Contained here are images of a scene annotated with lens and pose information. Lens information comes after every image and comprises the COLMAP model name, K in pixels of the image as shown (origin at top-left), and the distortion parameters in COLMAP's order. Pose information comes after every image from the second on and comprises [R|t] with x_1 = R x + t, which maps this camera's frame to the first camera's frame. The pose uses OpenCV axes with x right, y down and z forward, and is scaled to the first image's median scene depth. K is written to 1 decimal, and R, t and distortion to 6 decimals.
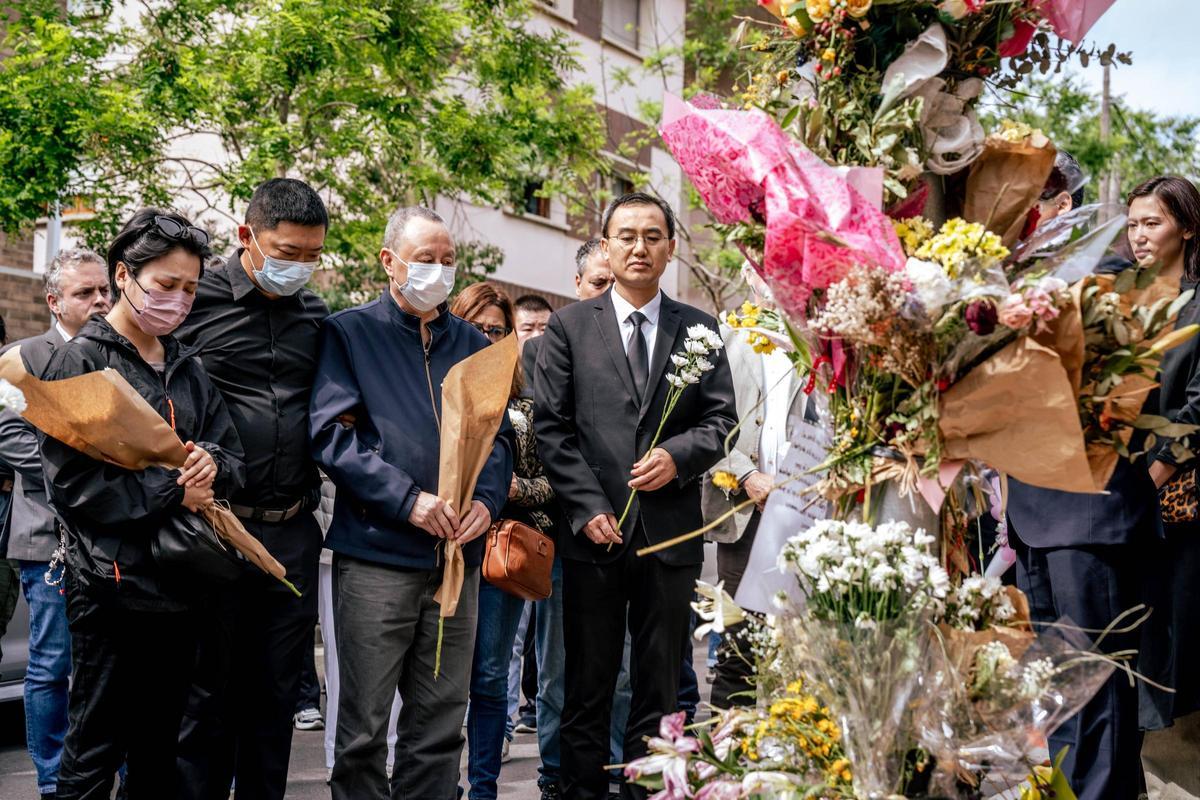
lens RADIAL K [[1727.2, 0, 600.0], [0, 1727.2, 400.0], [0, 0, 1]] dist [0.024340, 0.018123]
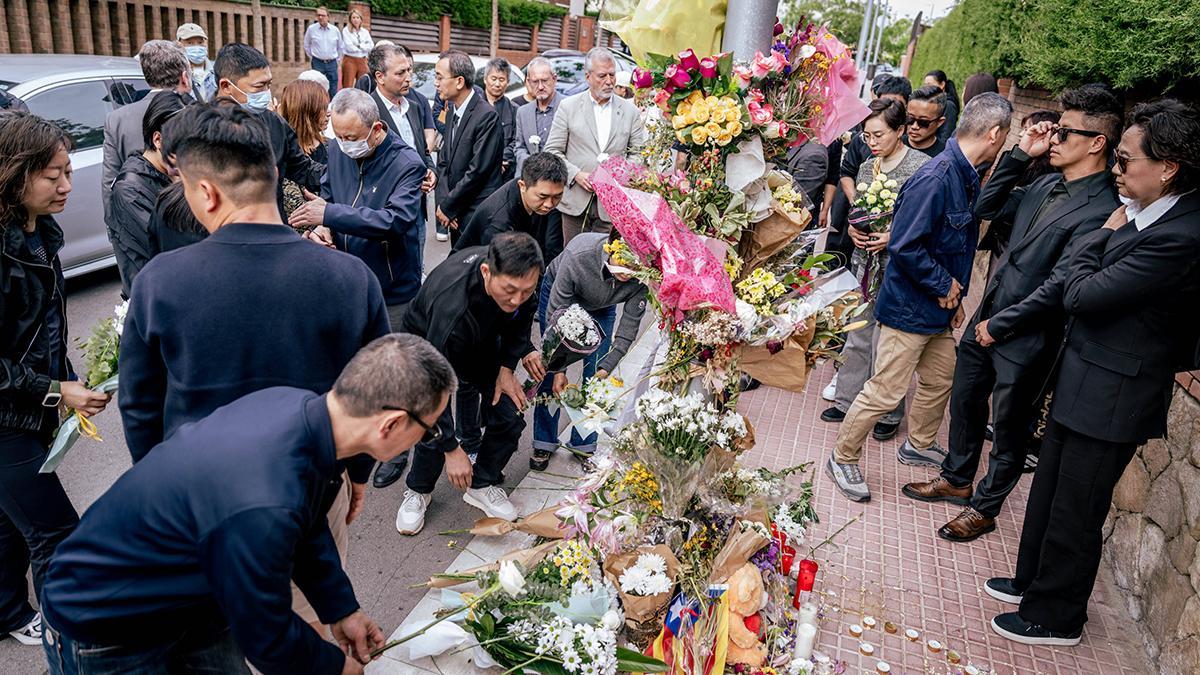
lens RADIAL K [[812.1, 0, 600.0], [0, 812.1, 337.5], [0, 0, 1]] dist [-0.005243, 0.001385]
pose [[0.974711, -0.007514, 0.223344, -0.140164], [-0.083419, 0.914955, 0.394839, -0.343019], [-0.207317, -0.403485, 0.891190, 0.239635]]
